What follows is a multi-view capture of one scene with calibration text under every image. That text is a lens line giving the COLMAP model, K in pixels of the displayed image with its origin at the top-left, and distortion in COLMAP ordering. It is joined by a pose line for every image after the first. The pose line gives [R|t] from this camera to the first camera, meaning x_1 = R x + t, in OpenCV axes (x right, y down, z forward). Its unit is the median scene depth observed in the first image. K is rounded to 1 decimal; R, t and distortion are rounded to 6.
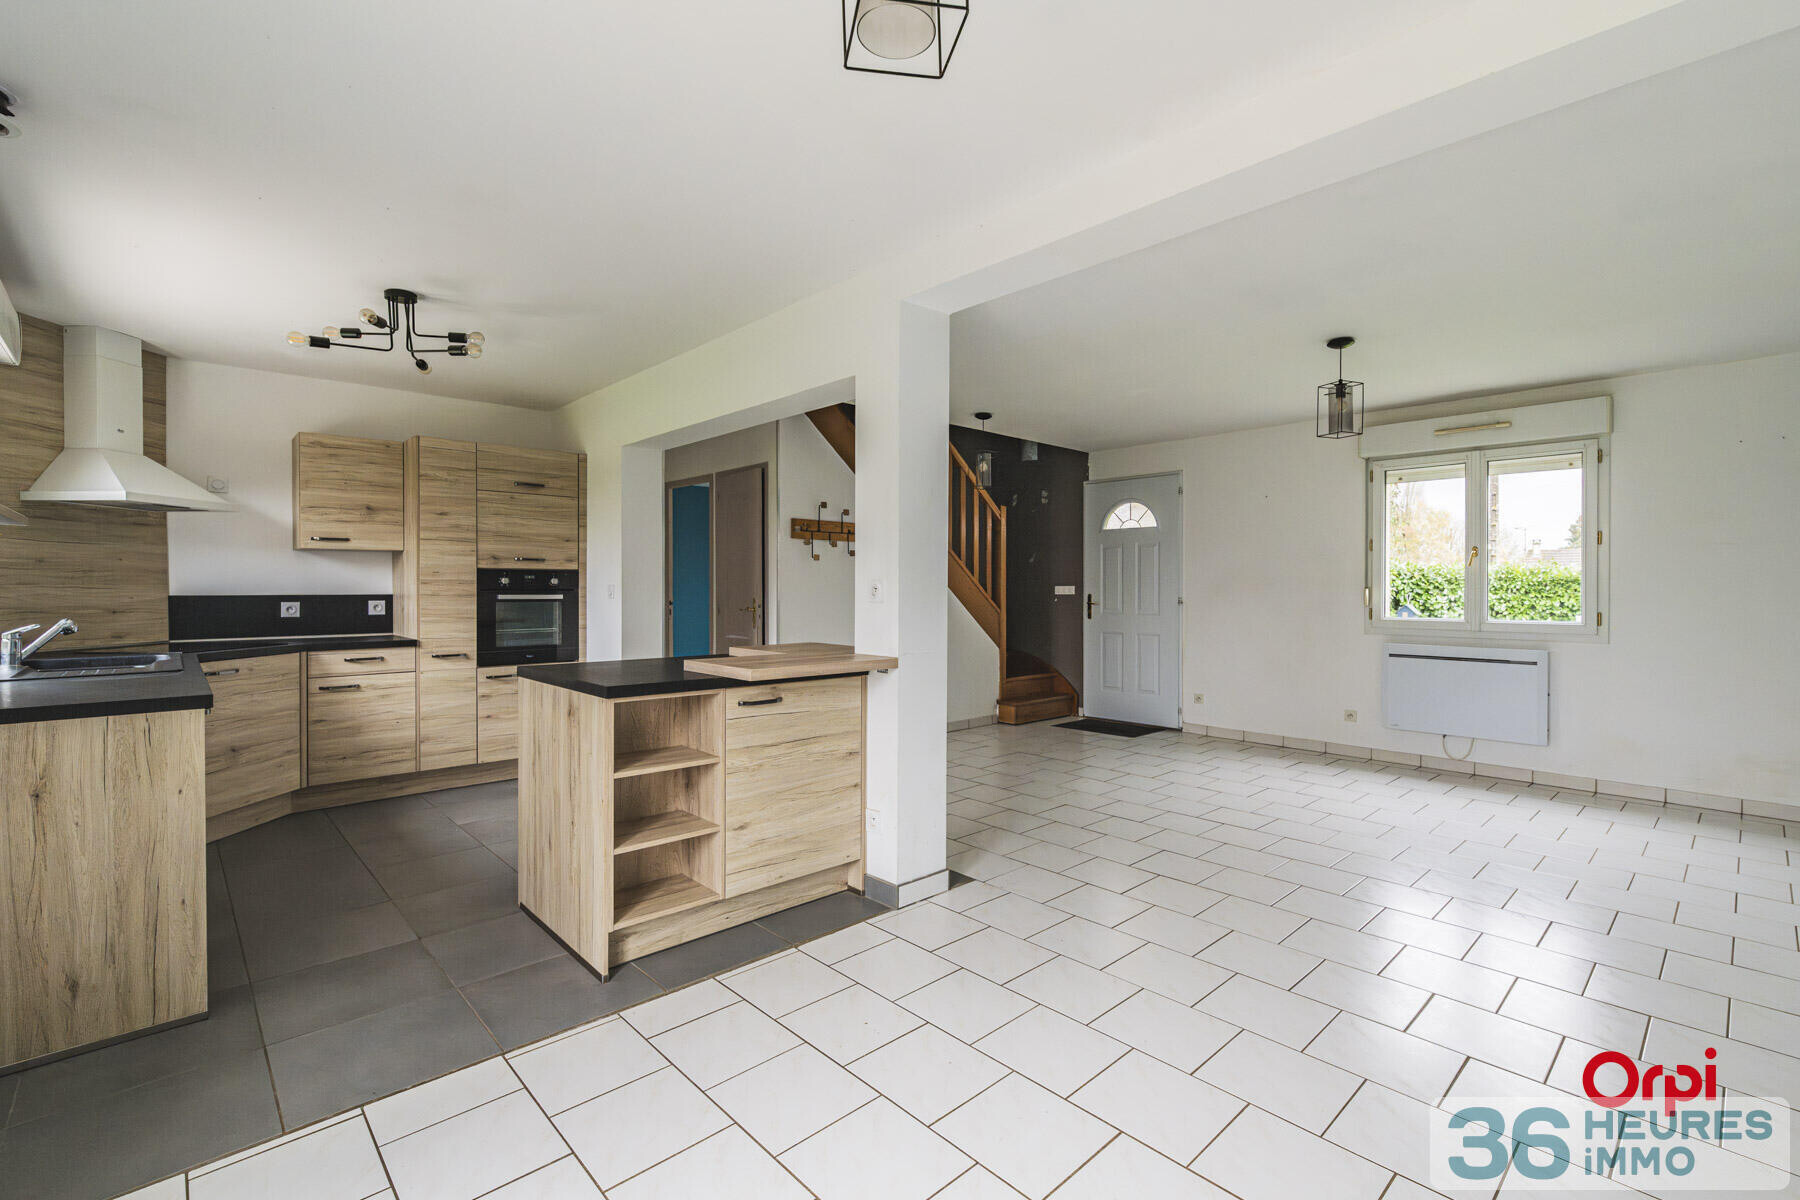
lens RADIAL K [[800.1, 0, 903.9], [0, 800.1, 590.2], [0, 0, 1]] dist [-0.000359, -0.000022]
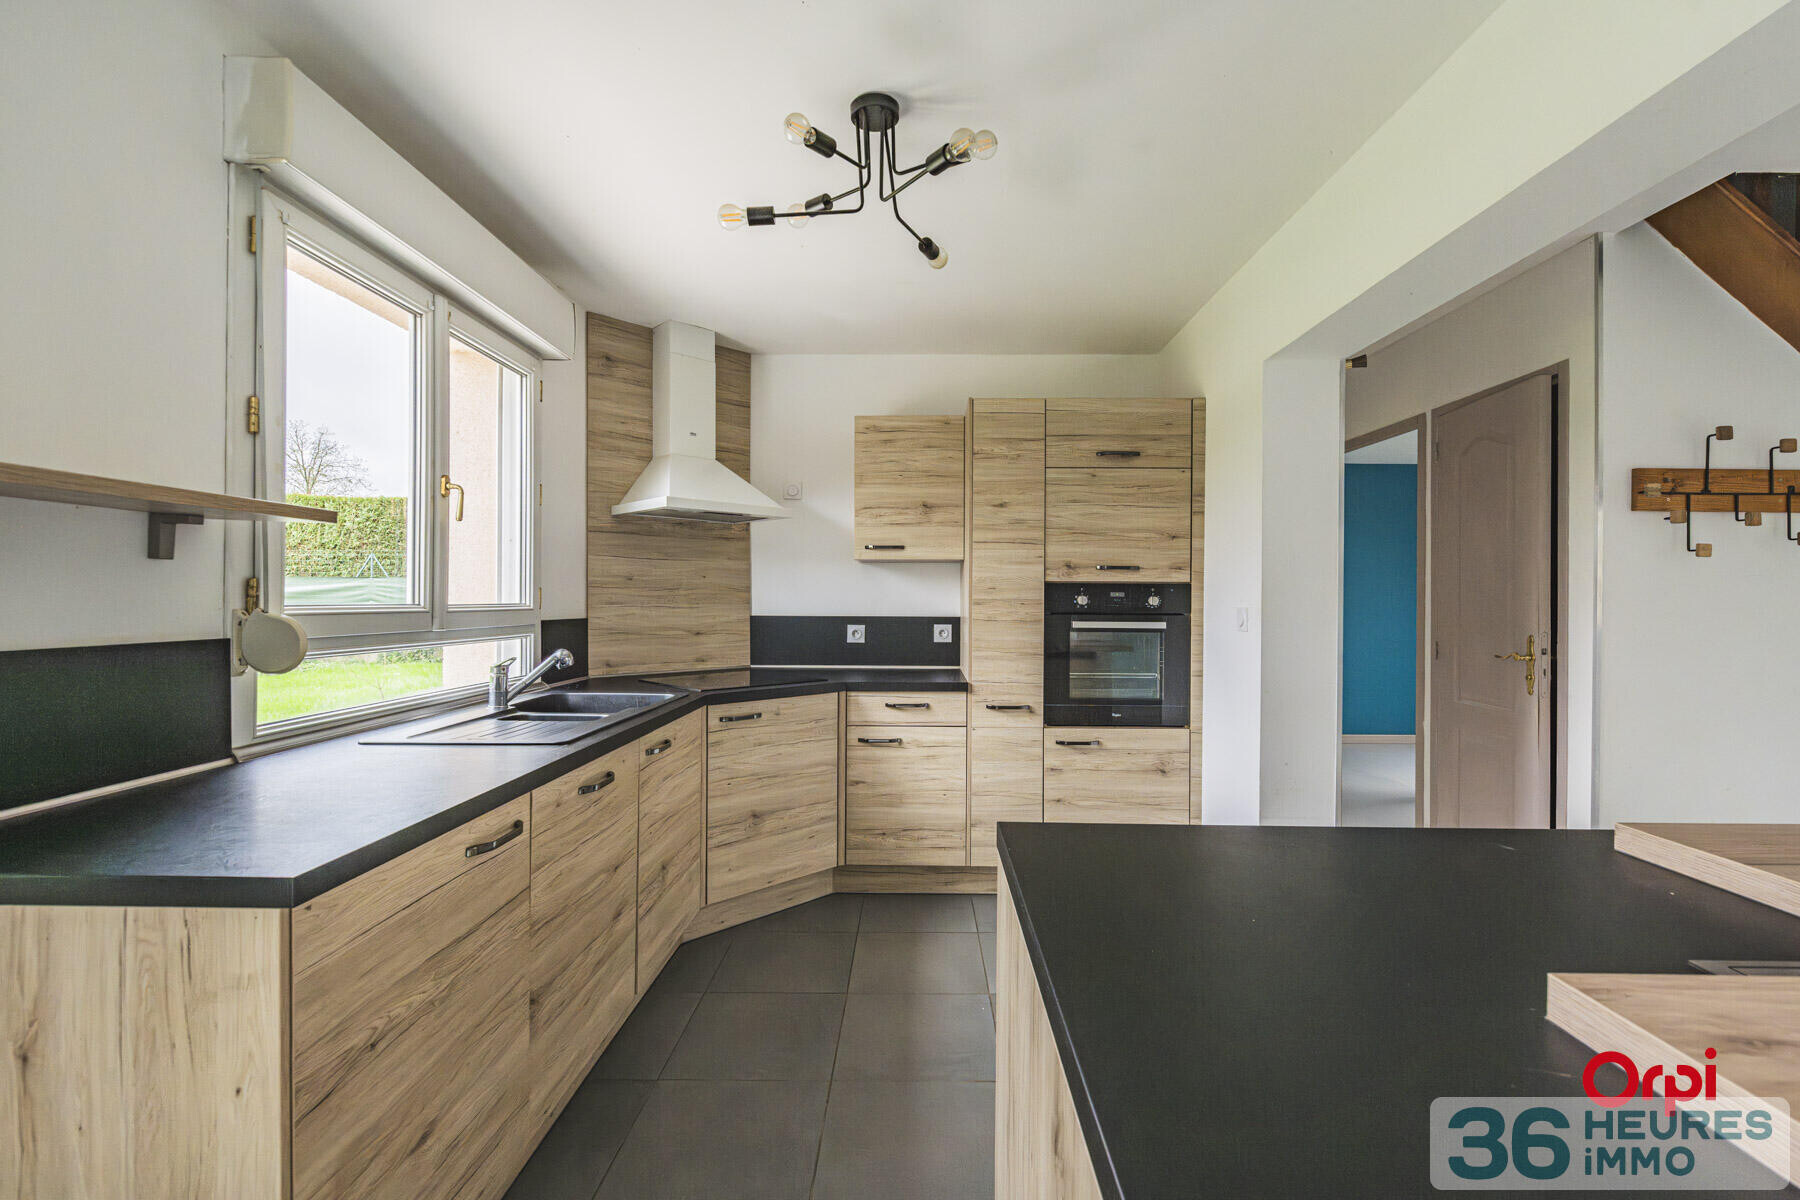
lens RADIAL K [[780.7, 0, 925.5], [0, 780.7, 600.6], [0, 0, 1]] dist [-0.000683, 0.000027]
pose [[0.736294, 0.004691, -0.676646, -0.158736], [-0.007353, 0.999972, -0.001068, -0.010241], [0.676622, 0.005762, 0.736308, 0.445048]]
